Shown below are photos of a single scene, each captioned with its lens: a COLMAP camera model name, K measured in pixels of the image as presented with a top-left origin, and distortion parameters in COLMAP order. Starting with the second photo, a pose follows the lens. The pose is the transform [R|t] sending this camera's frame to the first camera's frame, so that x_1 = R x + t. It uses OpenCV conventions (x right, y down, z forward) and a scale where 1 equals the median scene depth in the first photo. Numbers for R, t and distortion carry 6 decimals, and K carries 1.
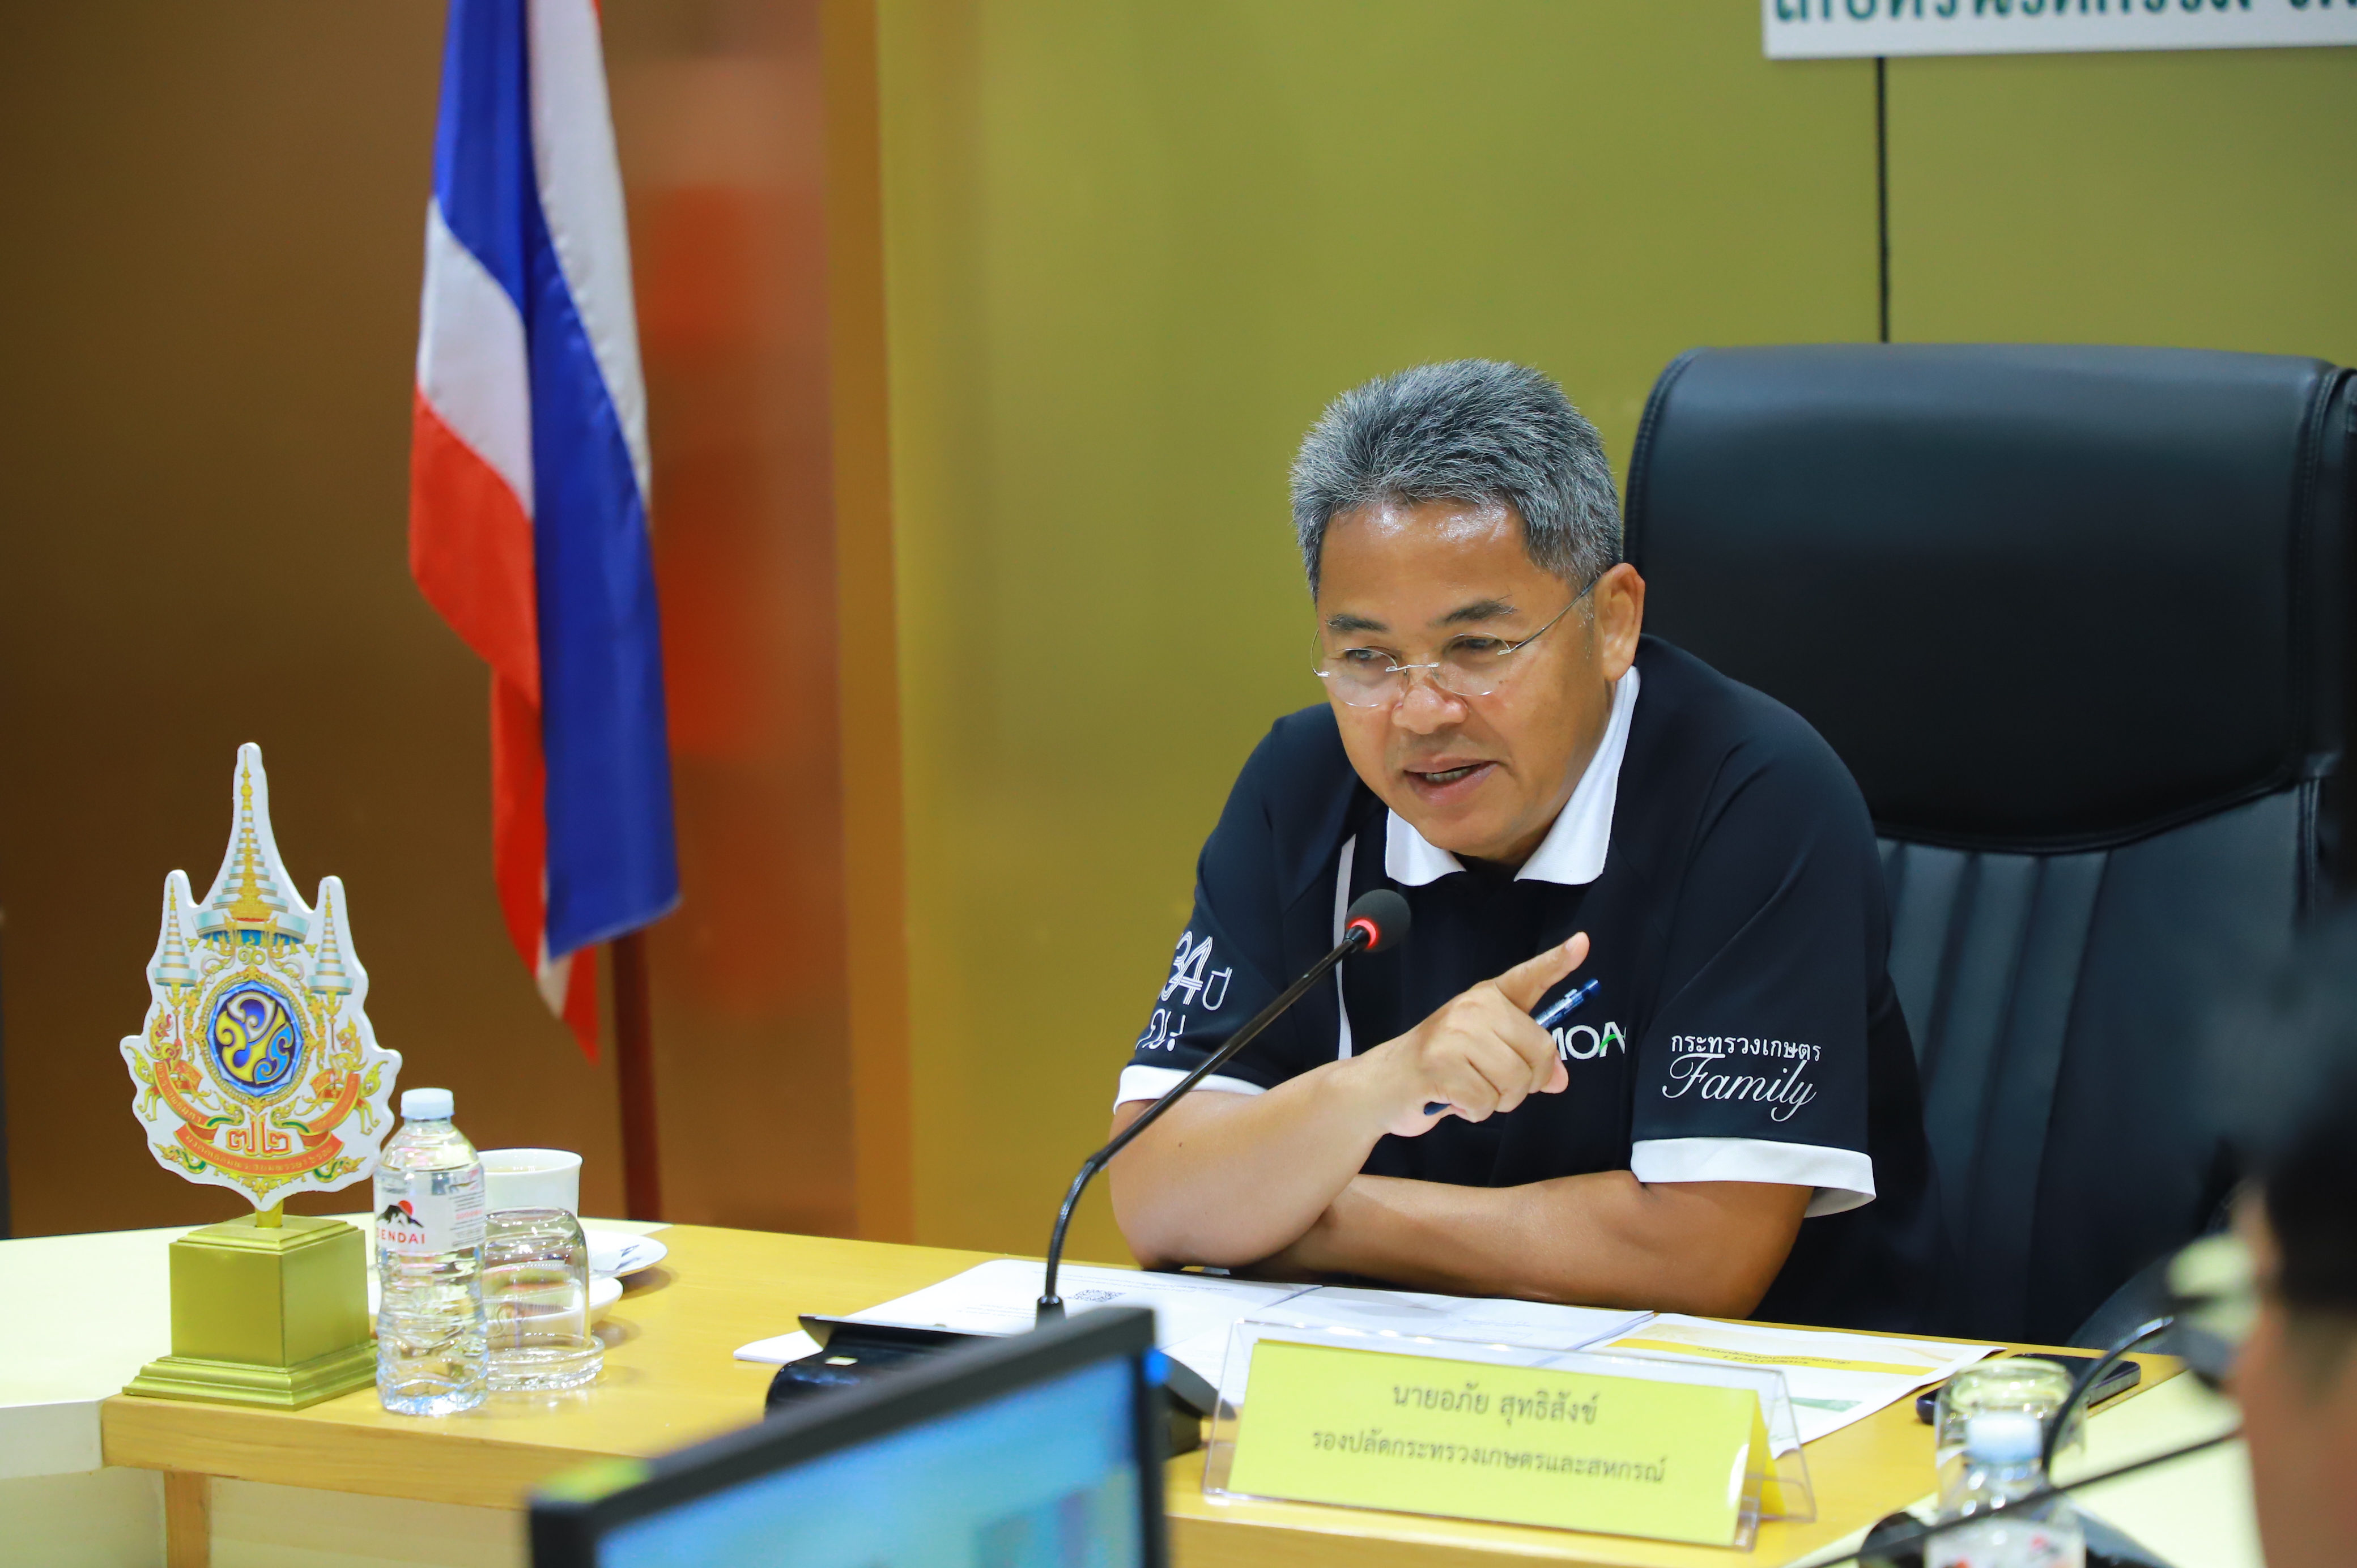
lens RADIAL K [[7325.9, 0, 1178.5], [0, 7325.9, 784.0], [0, 0, 1]] dist [0.048671, 0.420384]
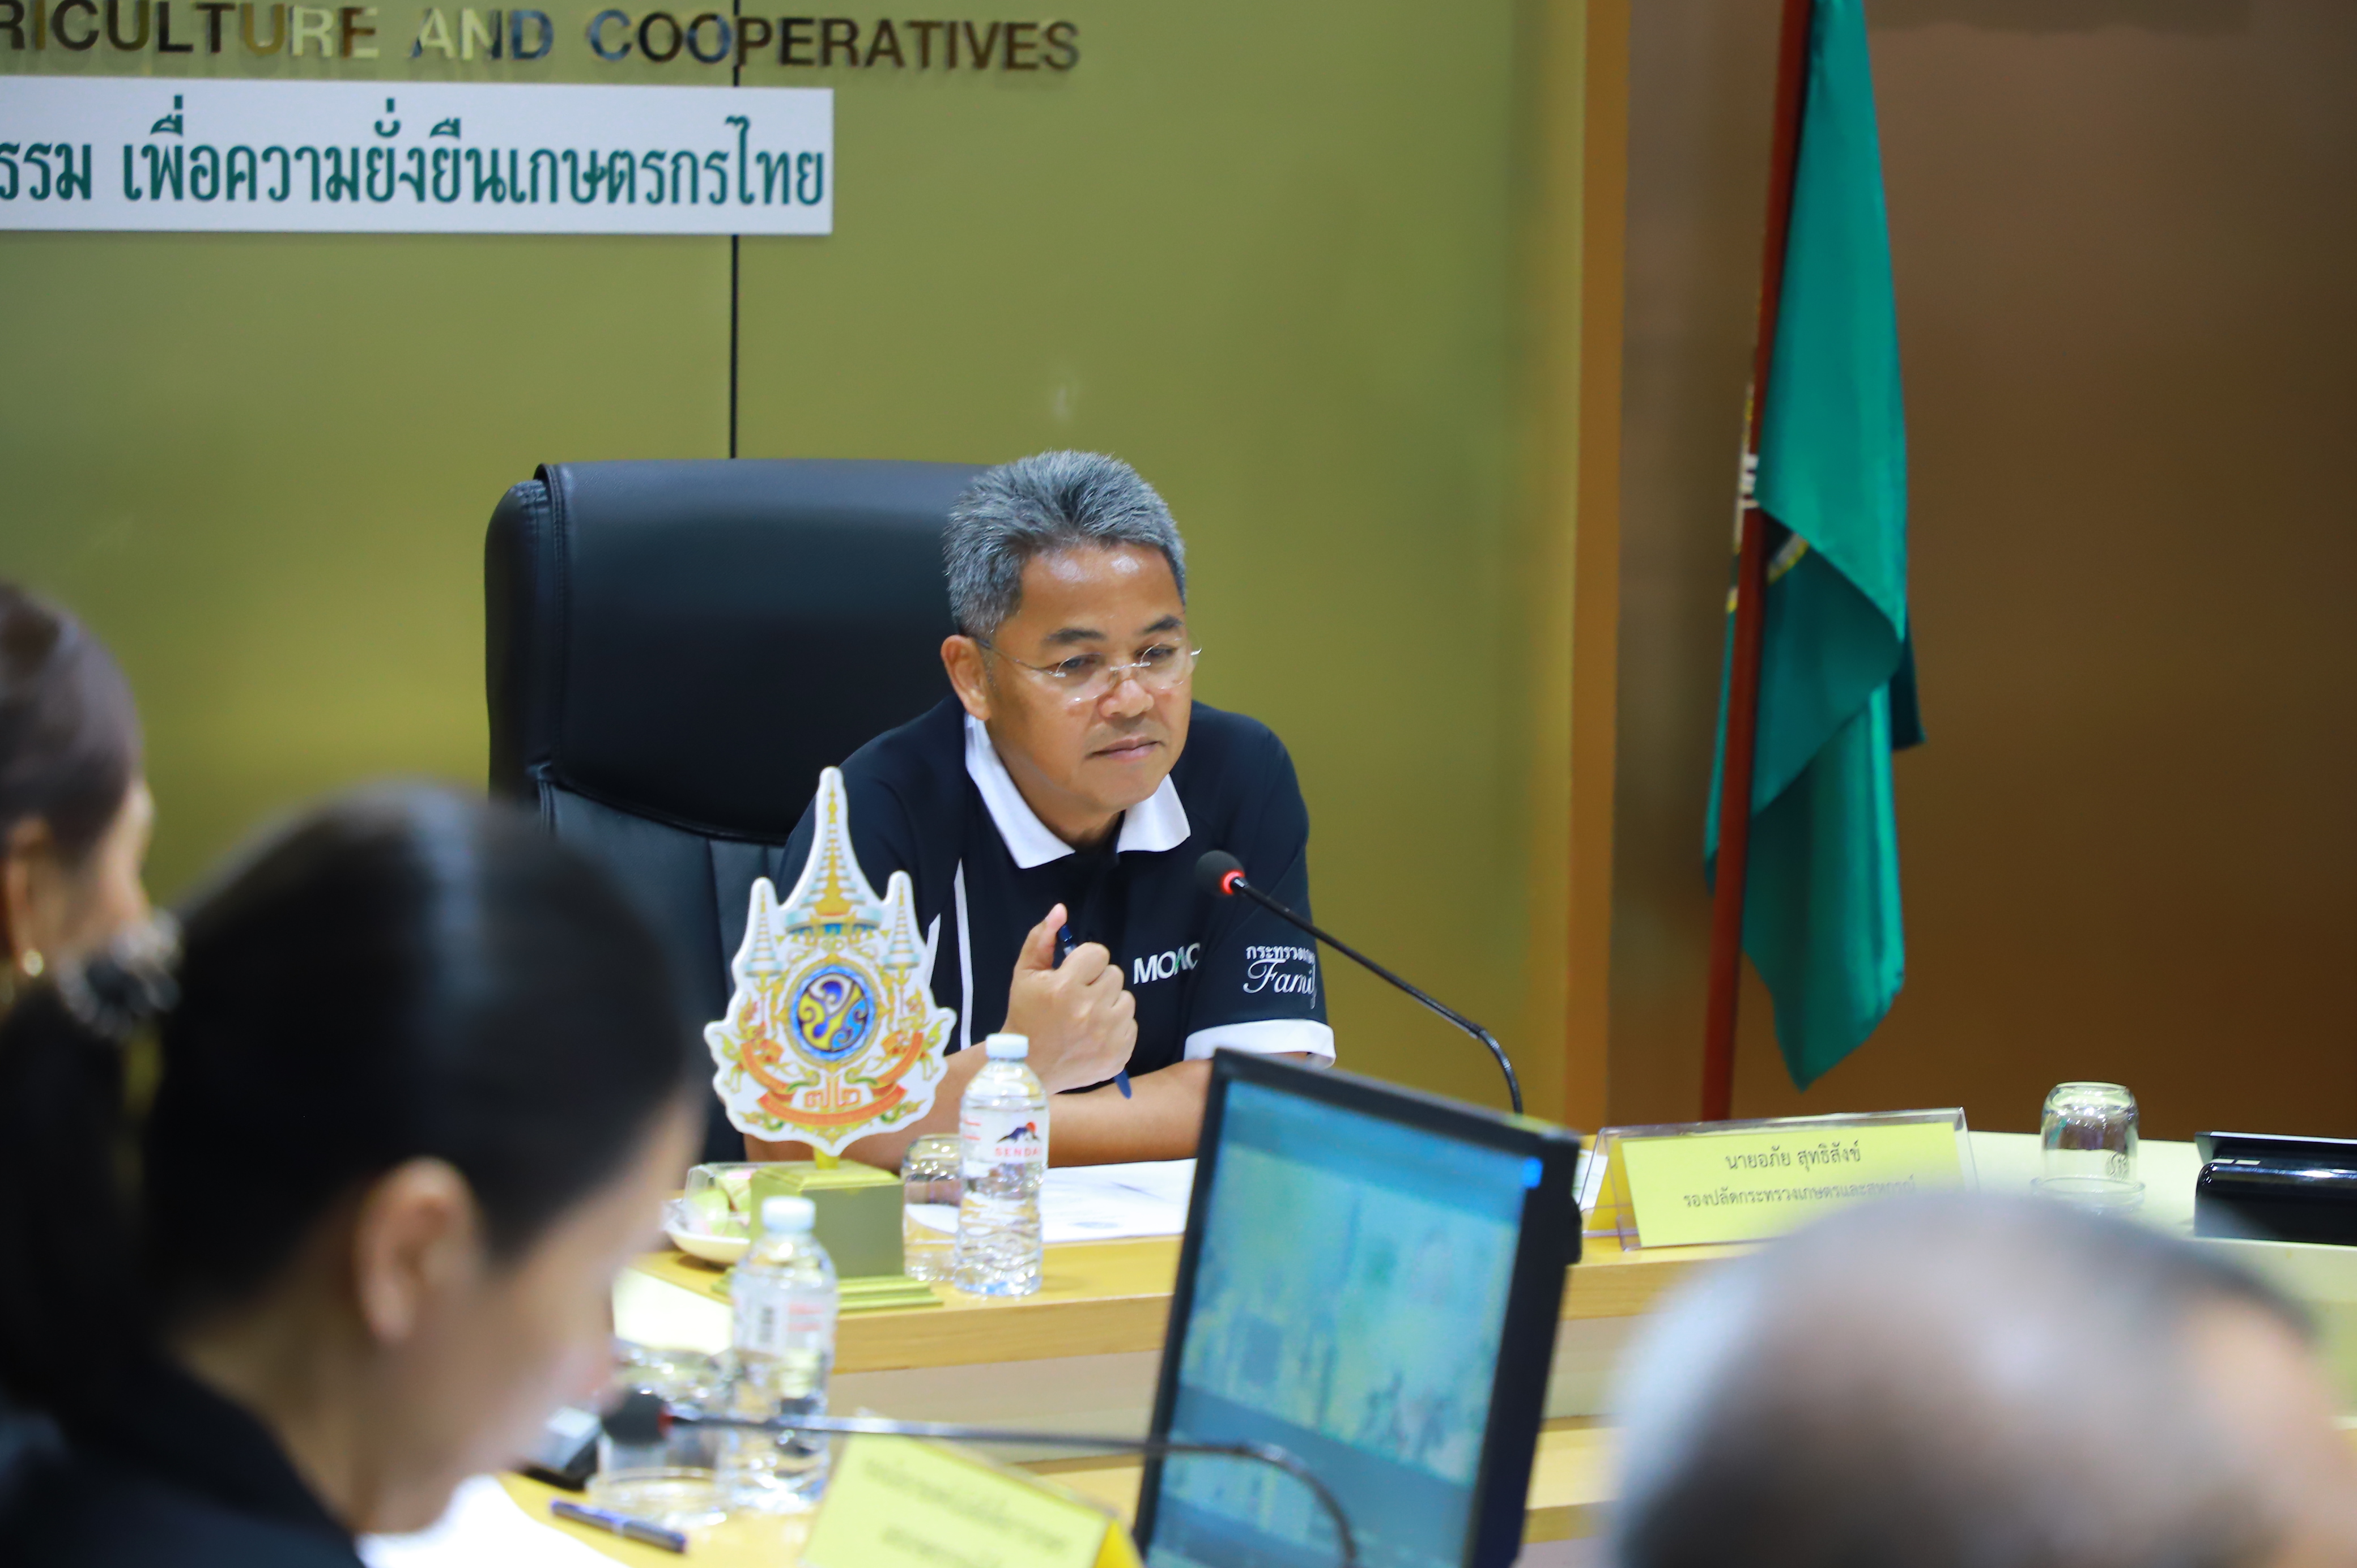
lens RADIAL K [[7012.1, 0, 1178.5], [0, 7012.1, 784.0], [0, 0, 1]] dist [0.020443, -0.222759]
pose [[0.474040, -0.041804, 0.879510, -1.115064], [0.067628, 0.997650, 0.010970, -0.011780], [-0.877902, 0.054279, 0.475753, 0.397363]]
